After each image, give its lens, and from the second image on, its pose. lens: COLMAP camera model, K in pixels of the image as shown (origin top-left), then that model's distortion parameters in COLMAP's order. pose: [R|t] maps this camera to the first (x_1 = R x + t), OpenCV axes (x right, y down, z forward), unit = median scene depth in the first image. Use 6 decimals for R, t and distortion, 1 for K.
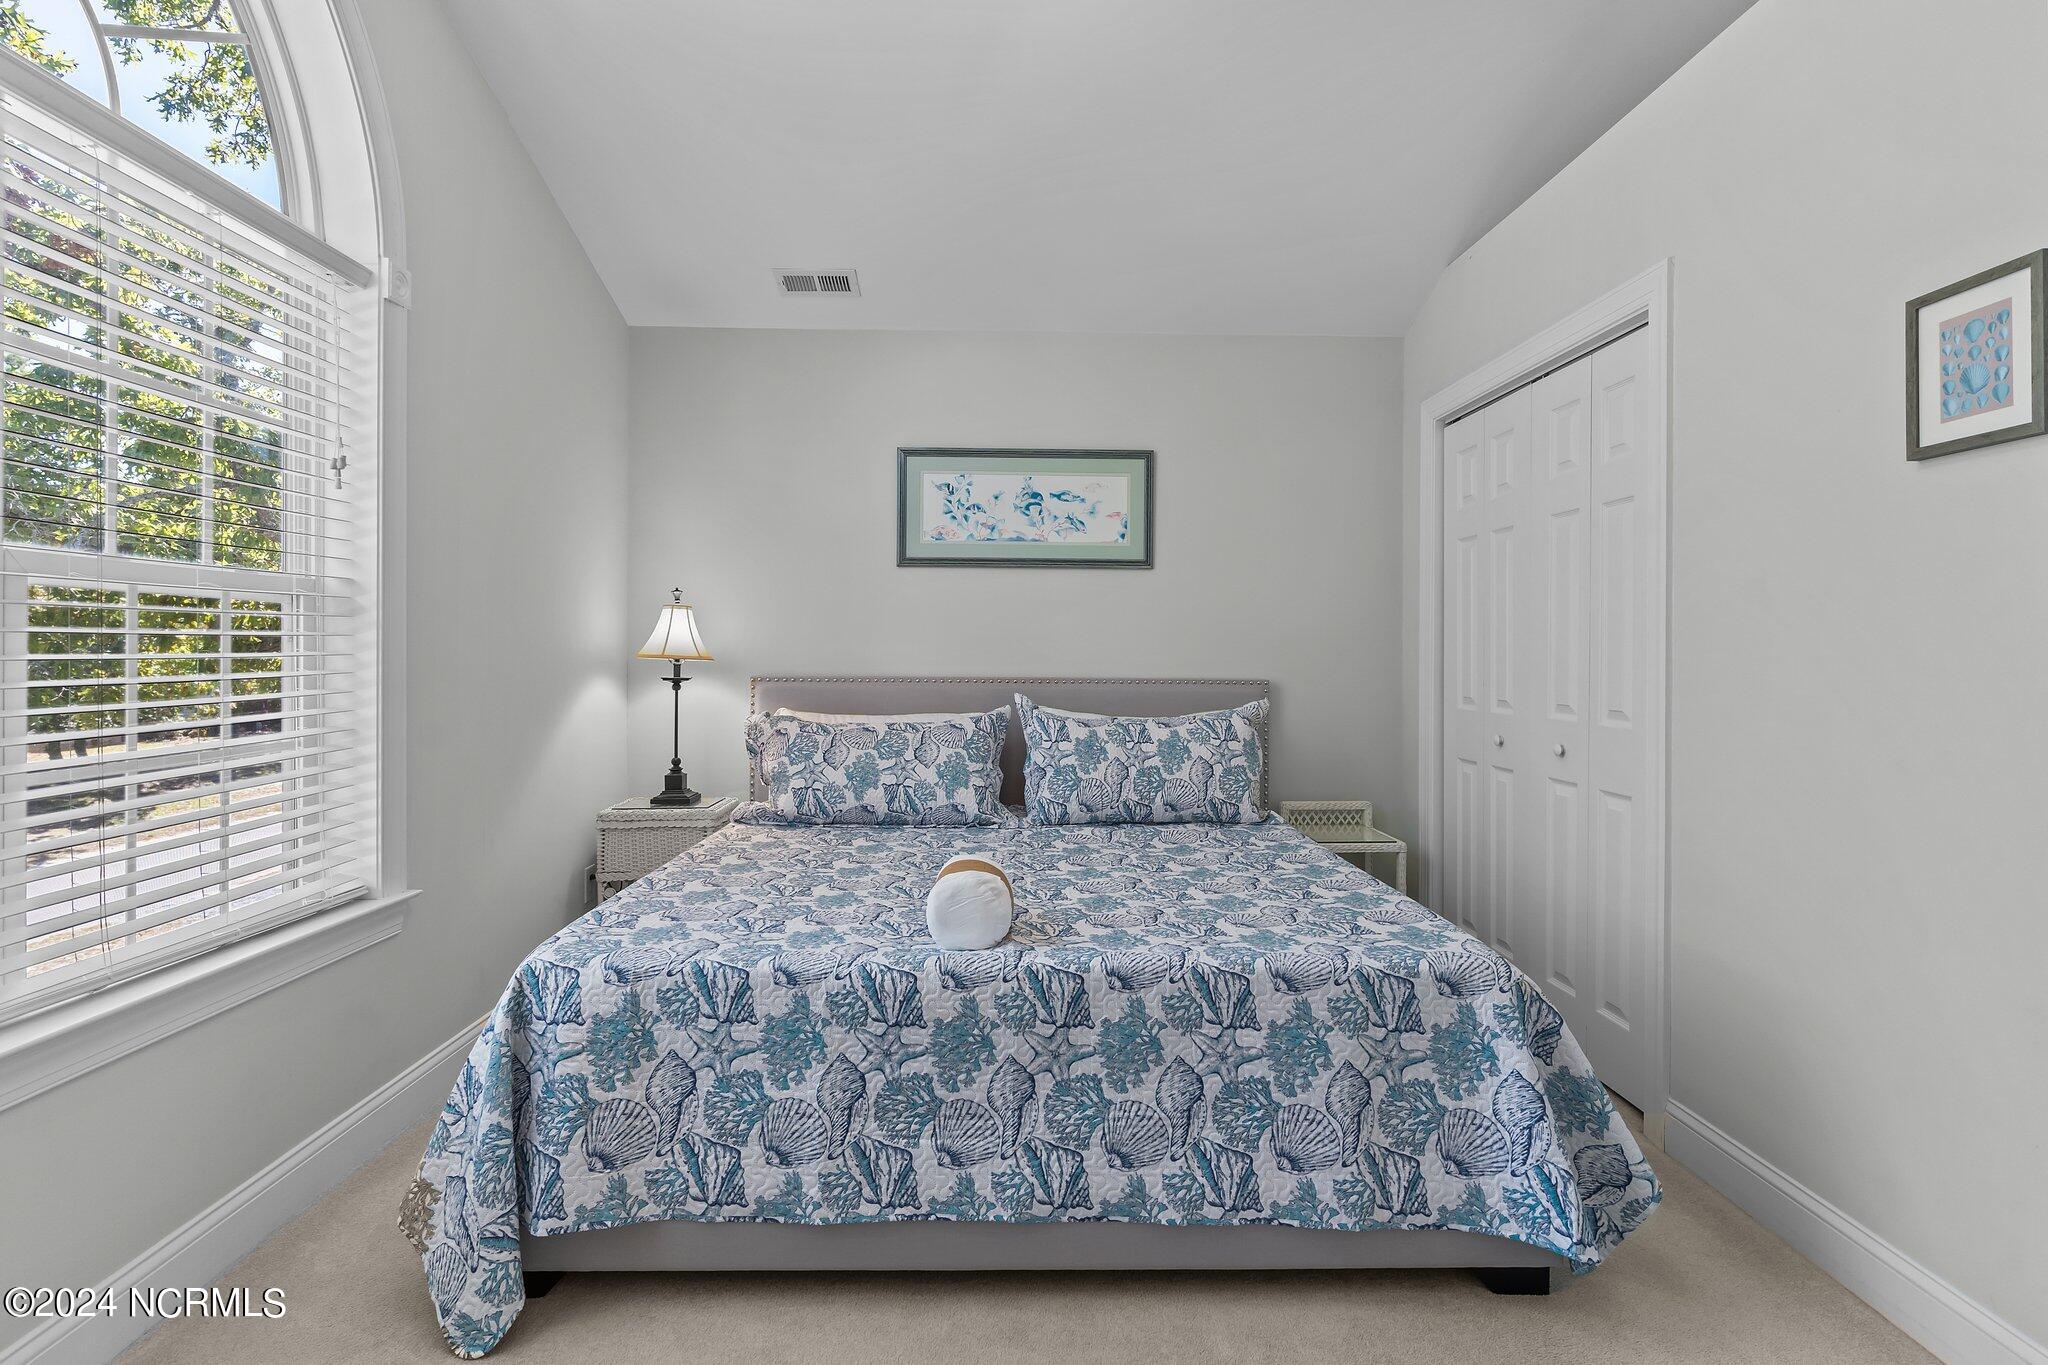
lens RADIAL K [[981.1, 0, 1014.2], [0, 981.1, 657.7], [0, 0, 1]] dist [0.001105, 0.000069]
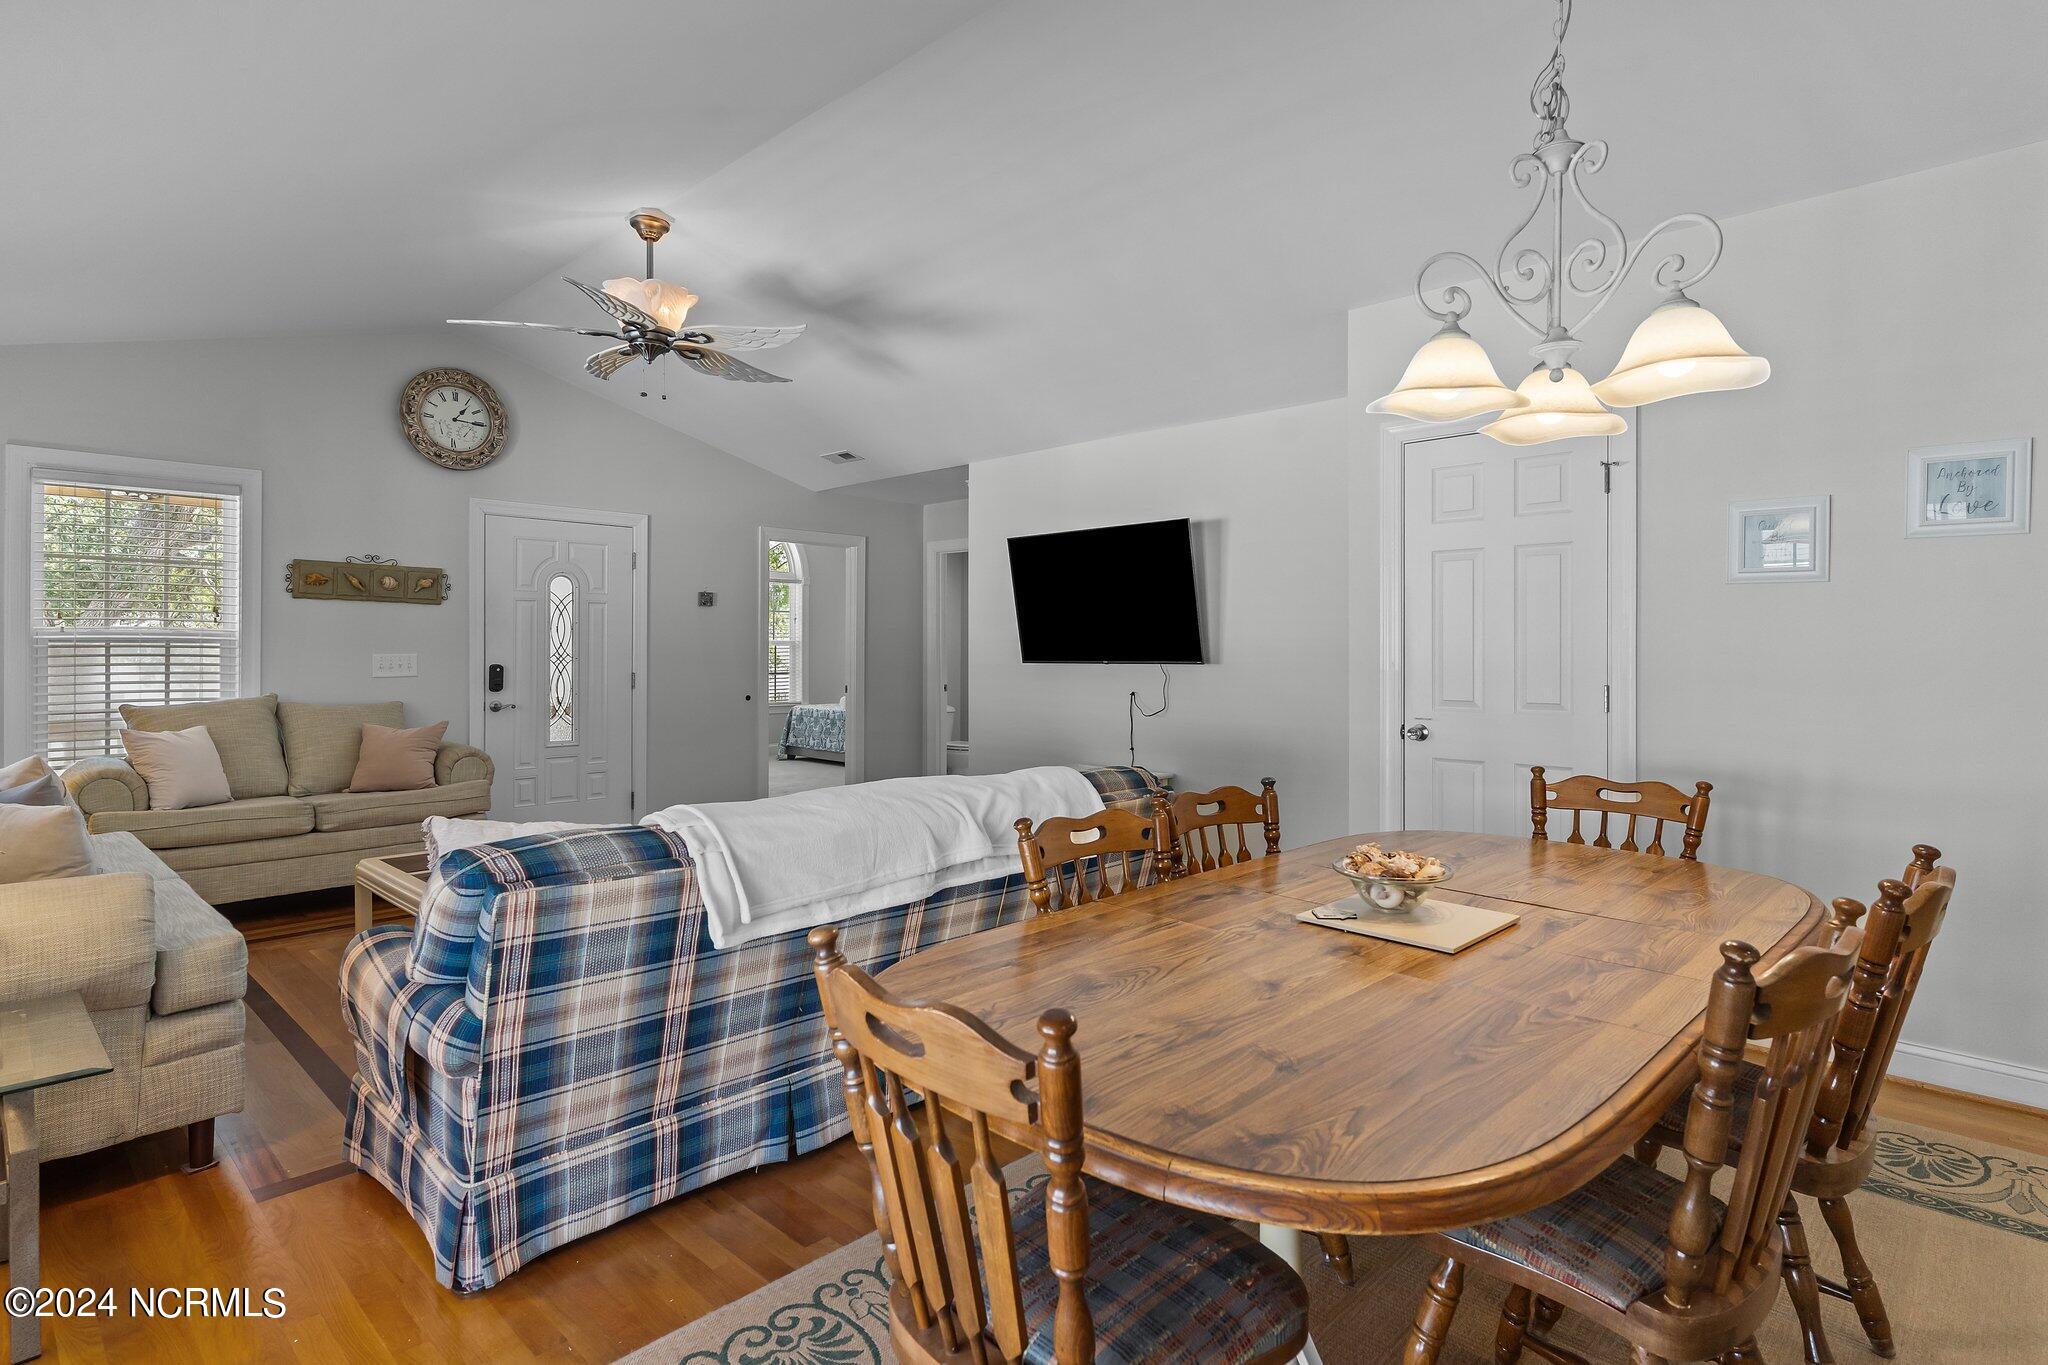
lens RADIAL K [[1042.1, 0, 1019.4], [0, 1042.1, 651.6], [0, 0, 1]] dist [0.006634, -0.002260]
pose [[0.710473, 0.000346, -0.703724, 5.024985], [-0.003356, 0.999990, -0.002896, -0.015421], [0.703716, 0.004419, 0.710468, -2.589154]]
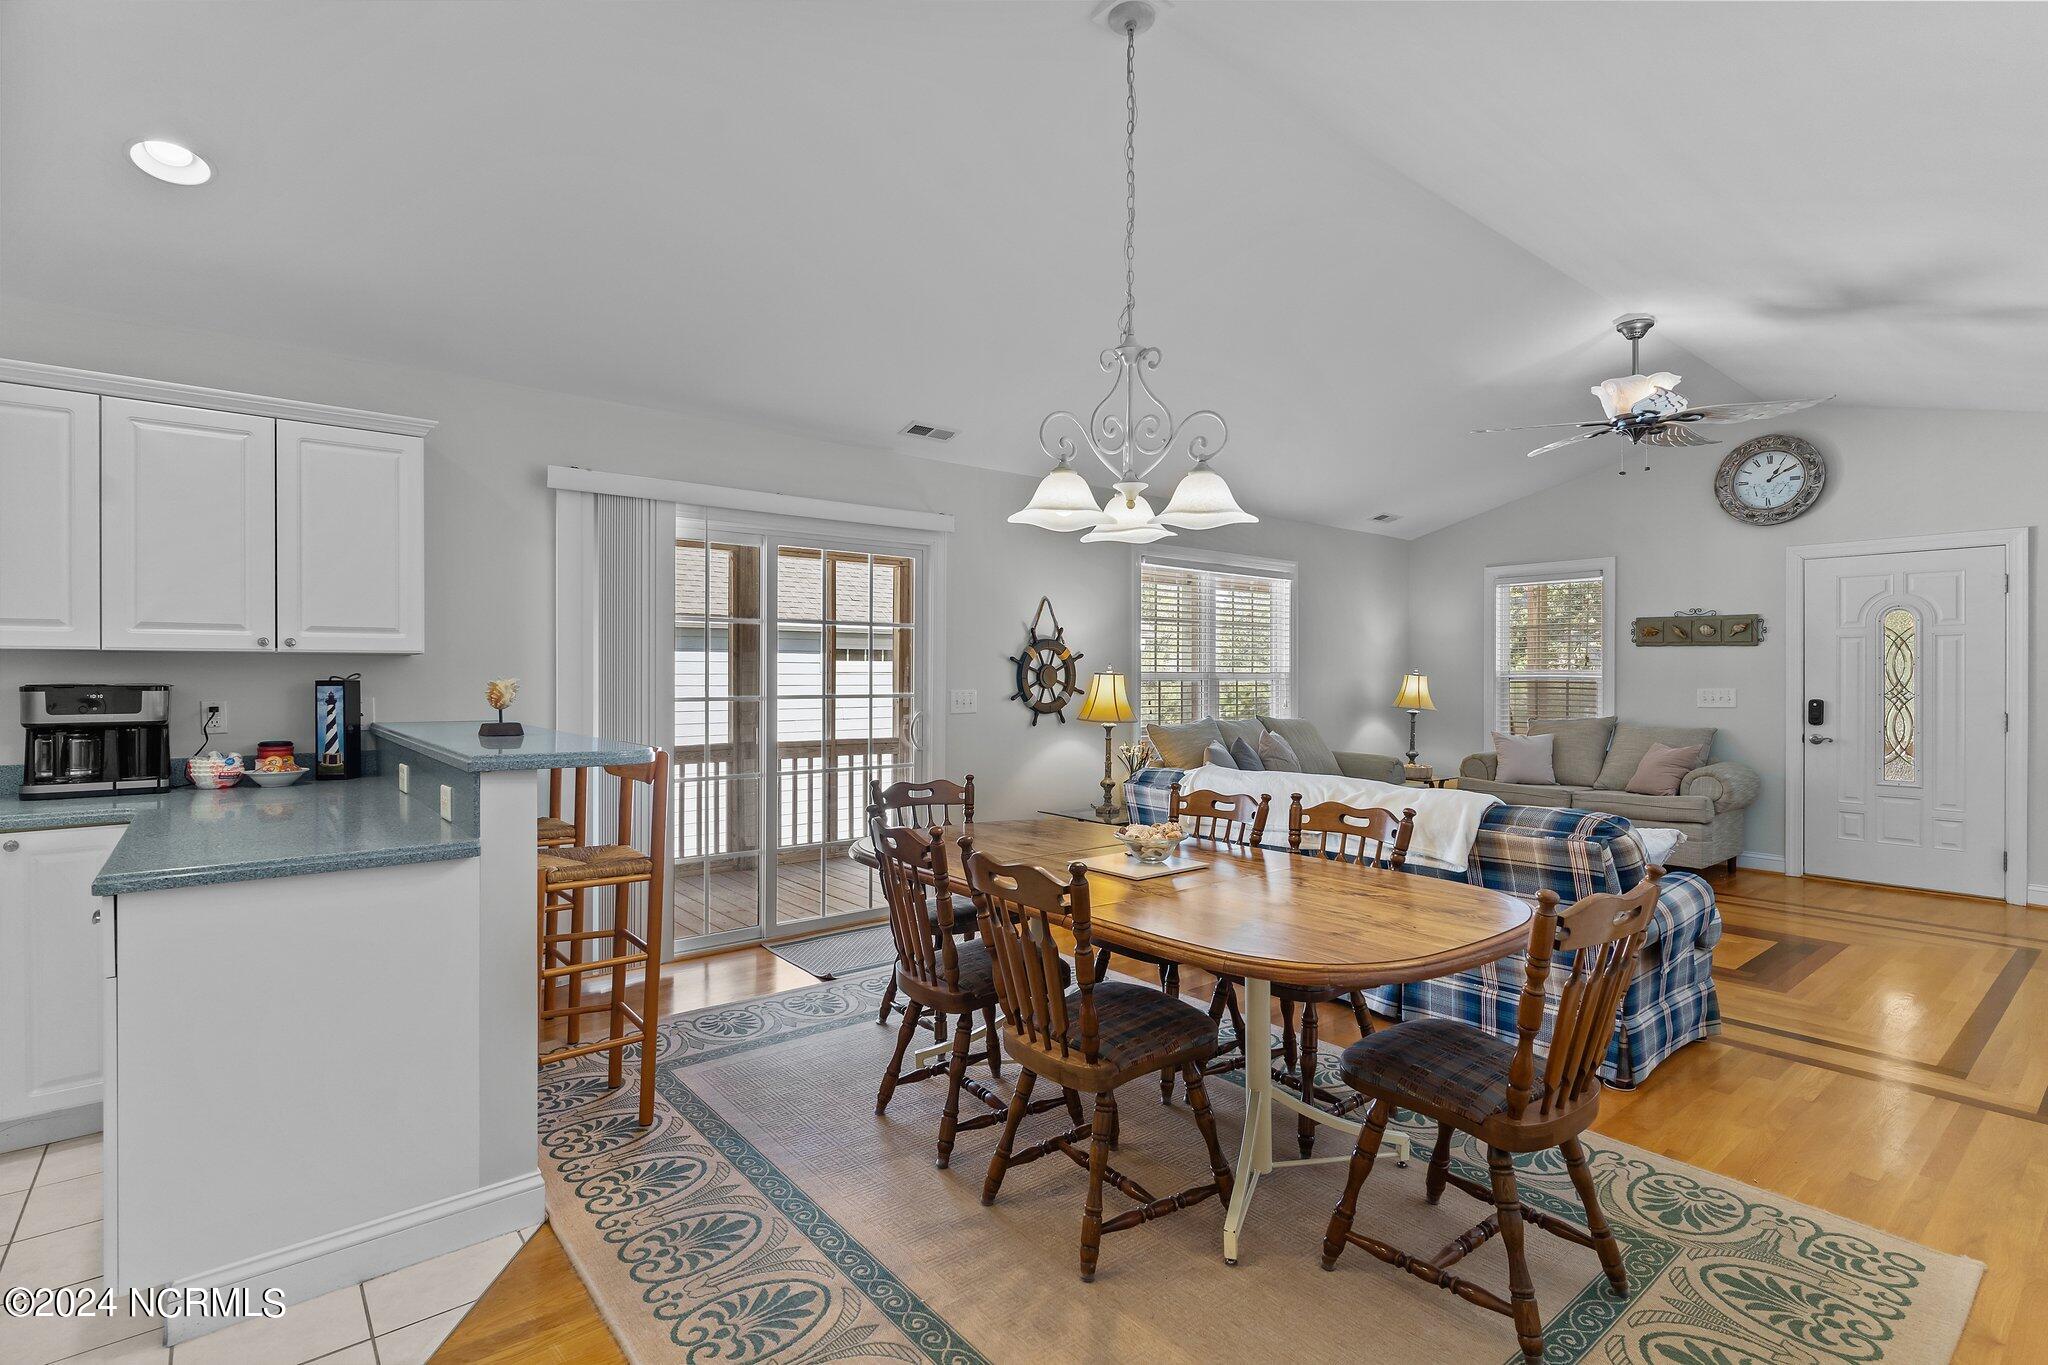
lens RADIAL K [[981.1, 0, 1010.4], [0, 981.1, 674.5], [0, 0, 1]] dist [0.001105, 0.000069]
pose [[-0.783422, -0.002259, -0.621487, 5.724631], [-0.004394, 0.999989, 0.001905, -0.059530], [0.621475, 0.004223, -0.783422, -0.386414]]
